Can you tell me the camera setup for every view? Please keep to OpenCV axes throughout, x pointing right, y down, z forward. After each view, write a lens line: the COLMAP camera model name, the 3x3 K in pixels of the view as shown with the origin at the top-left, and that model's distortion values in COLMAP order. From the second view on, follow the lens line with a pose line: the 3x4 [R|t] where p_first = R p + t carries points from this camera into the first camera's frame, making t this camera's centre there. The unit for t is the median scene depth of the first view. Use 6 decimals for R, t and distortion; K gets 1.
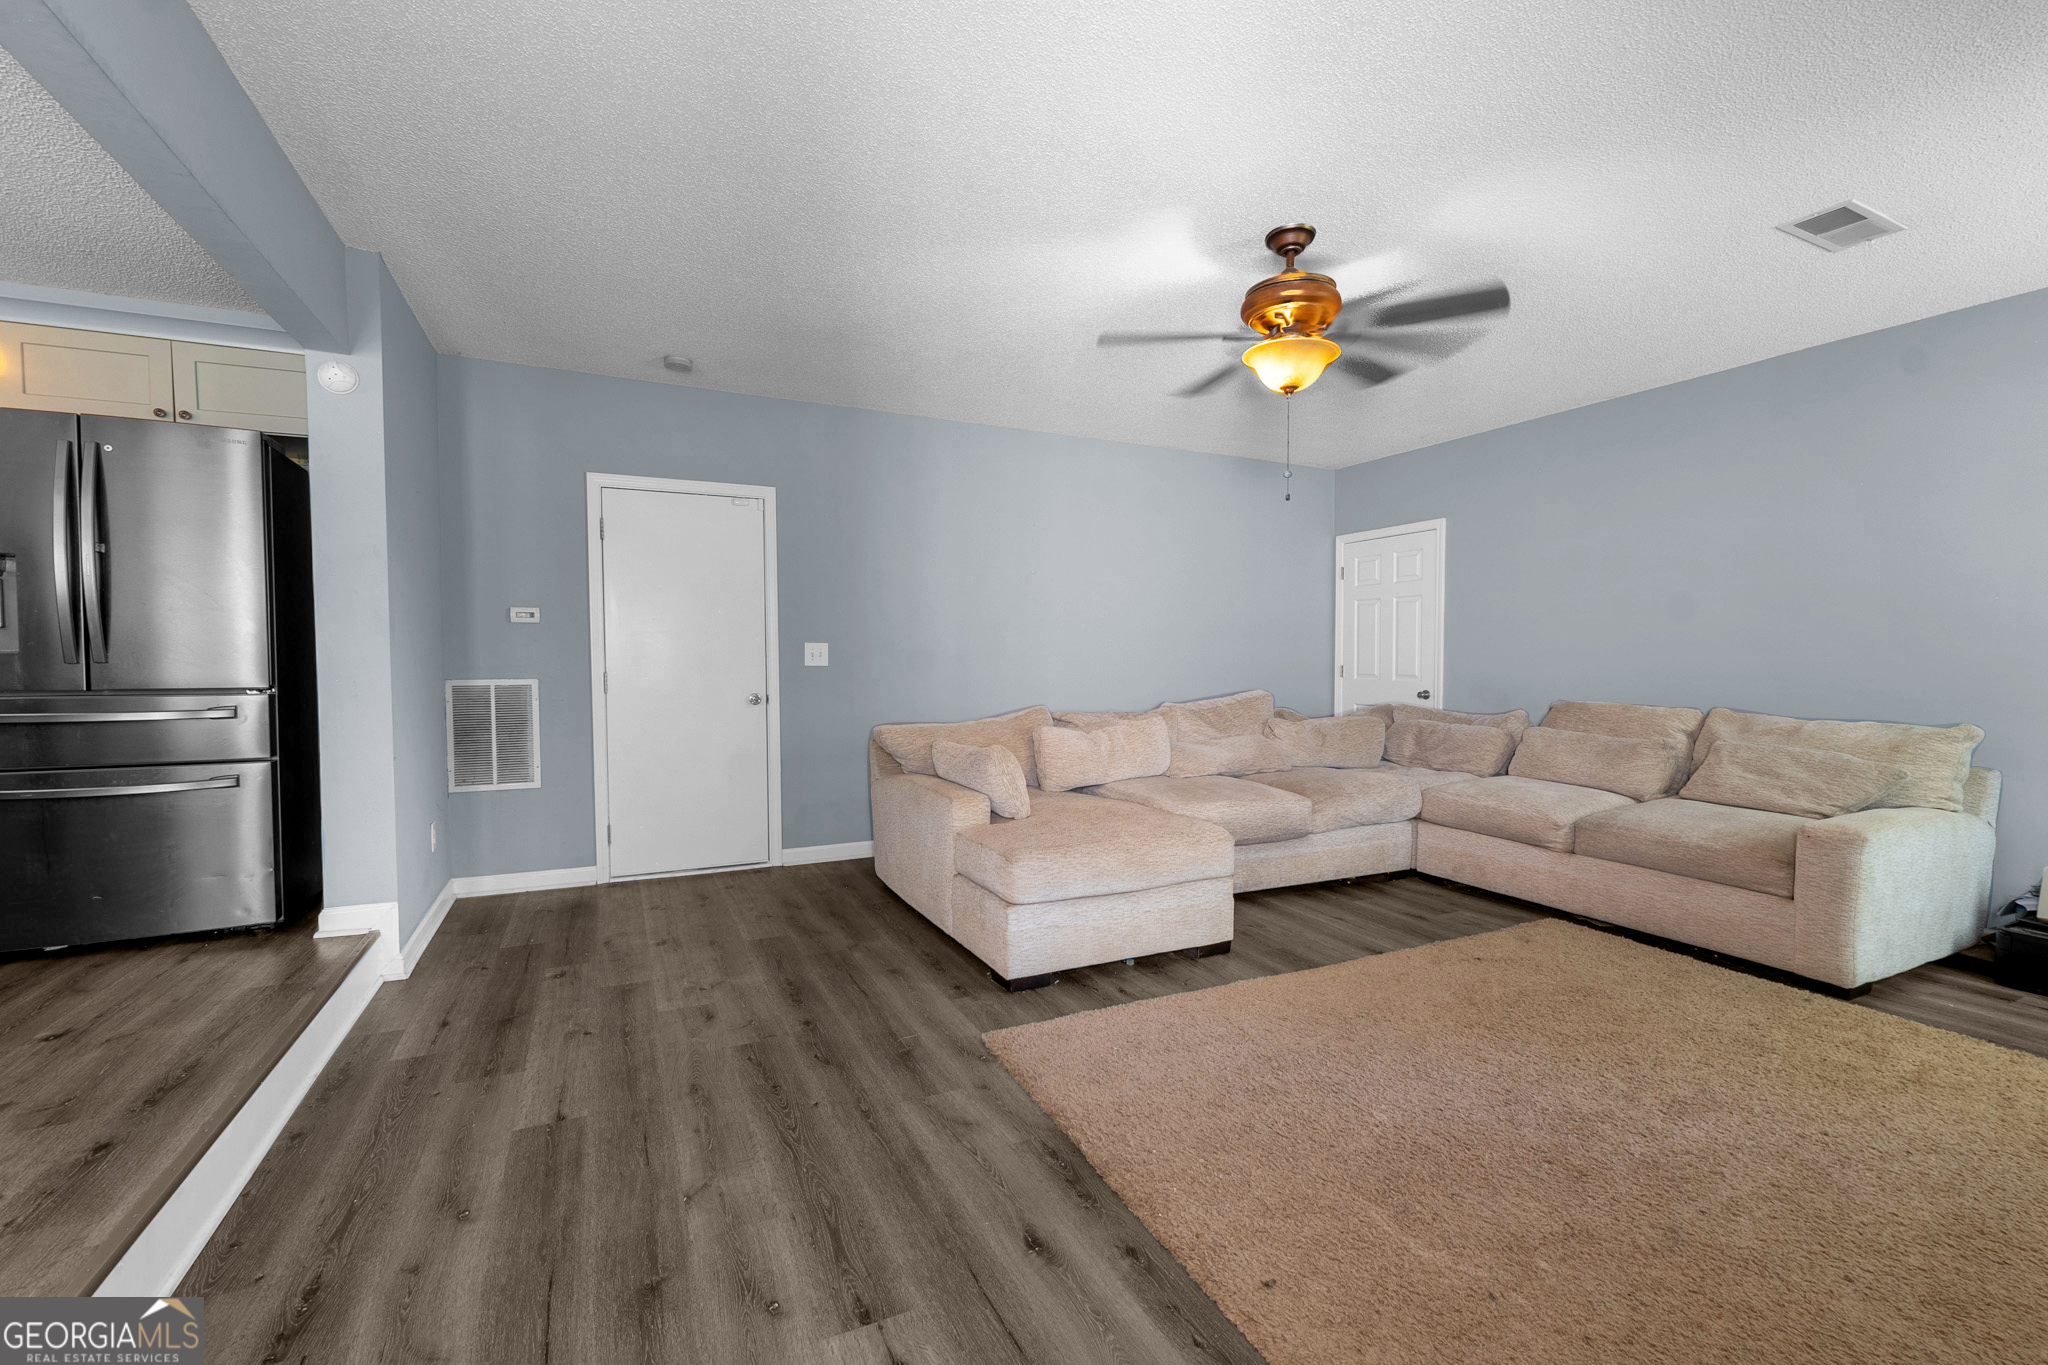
lens RADIAL K [[854.6, 0, 1017.3], [0, 854.6, 681.7], [0, 0, 1]] dist [-0.002067, 0.000301]
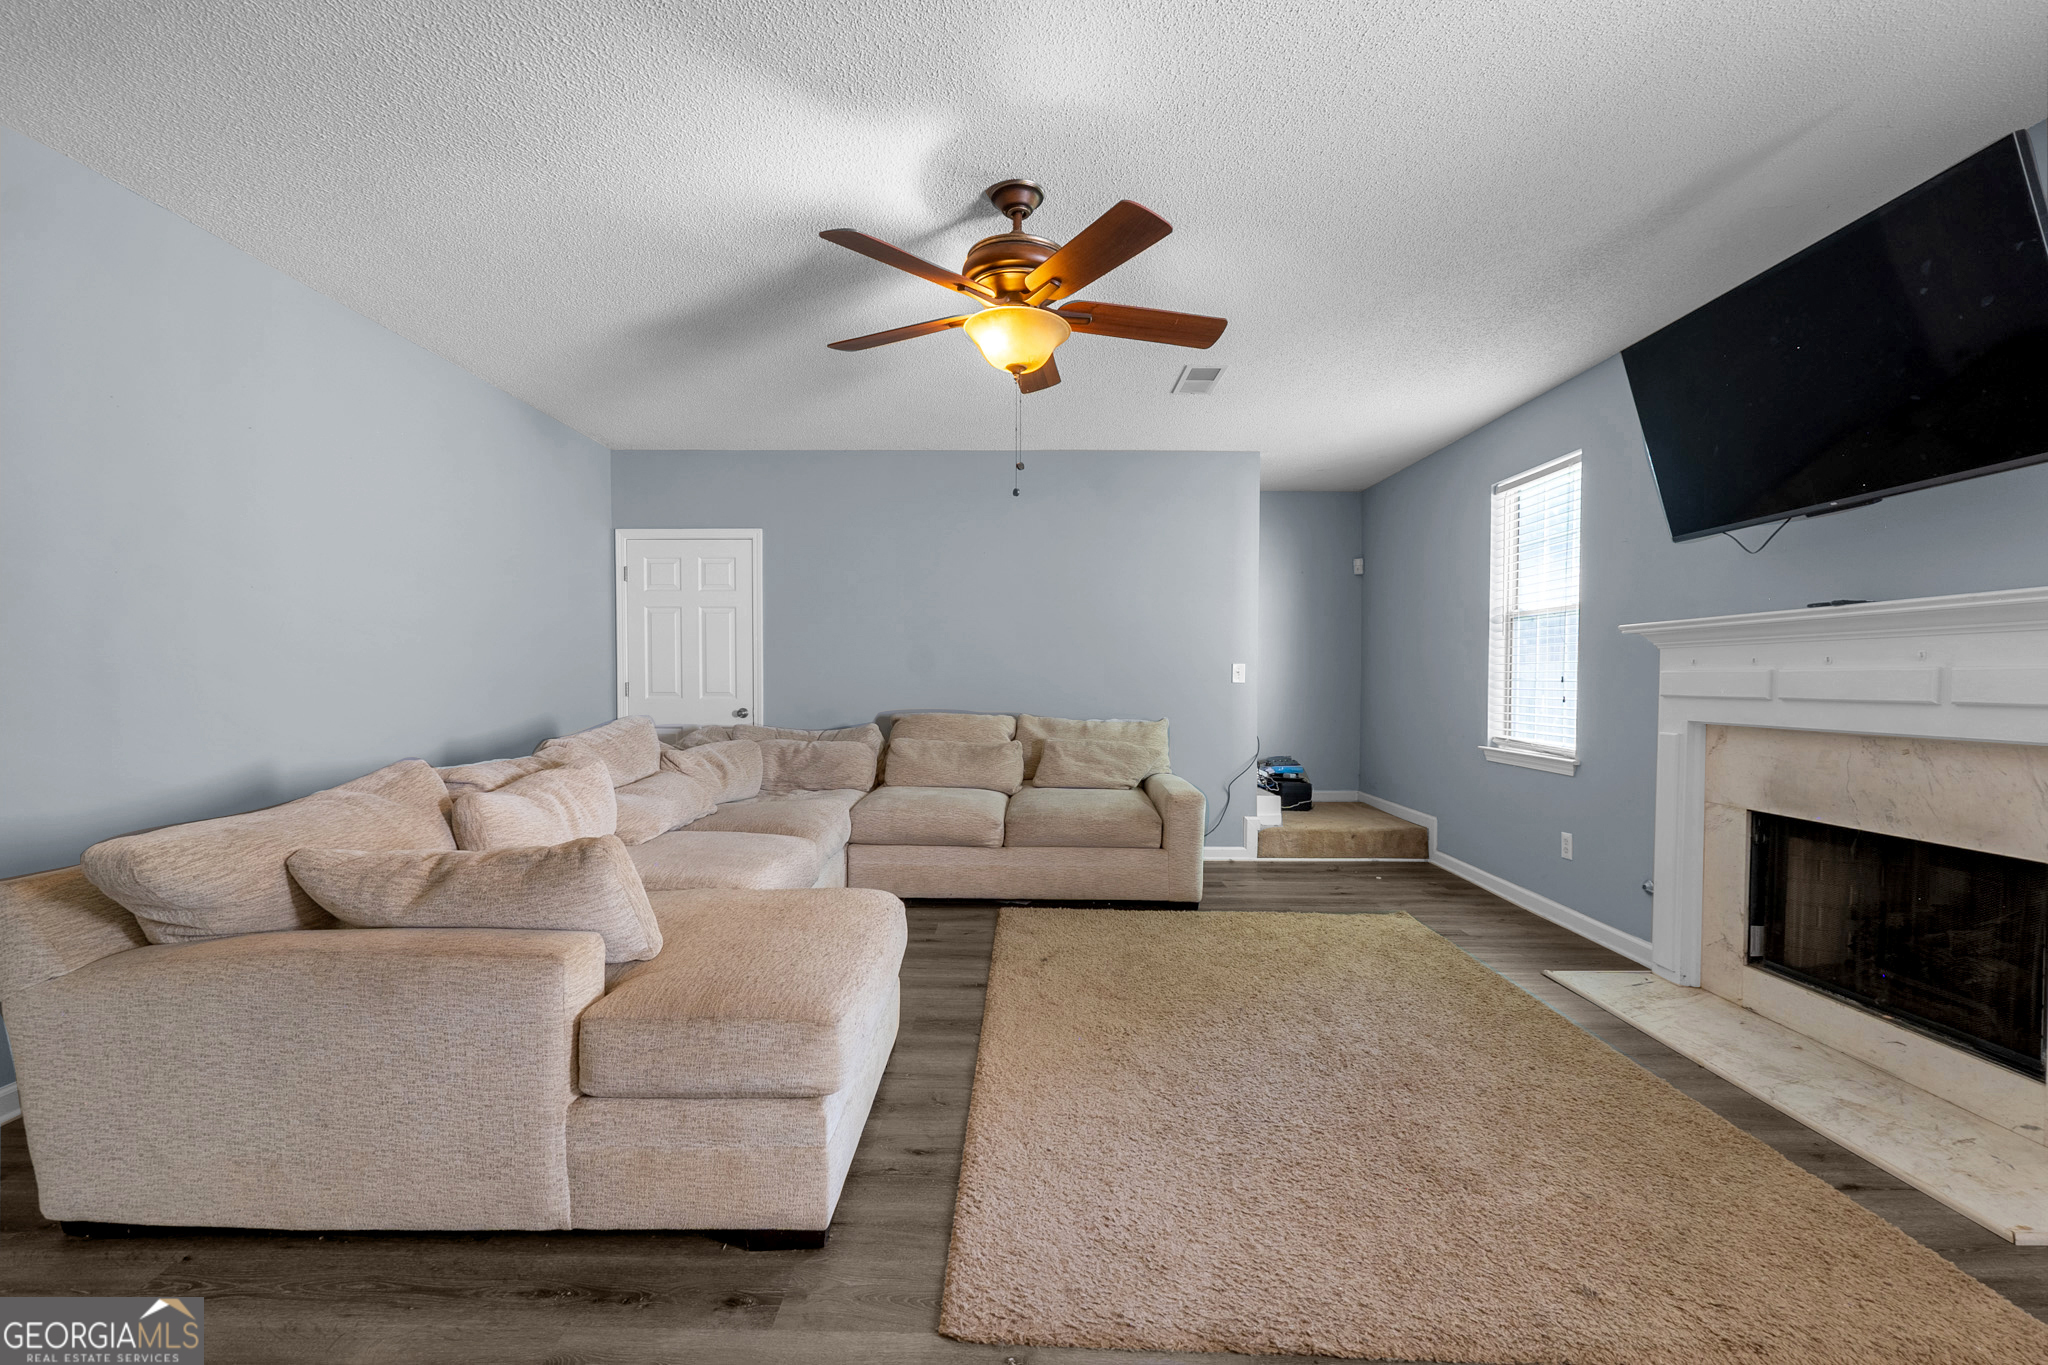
lens RADIAL K [[854.6, 0, 1021.4], [0, 854.6, 689.3], [0, 0, 1]] dist [-0.002067, 0.000301]
pose [[0.443852, -0.015054, 0.895974, -0.370971], [0.021544, 0.999749, 0.006125, -0.015938], [-0.895841, 0.016584, 0.444065, 0.487379]]
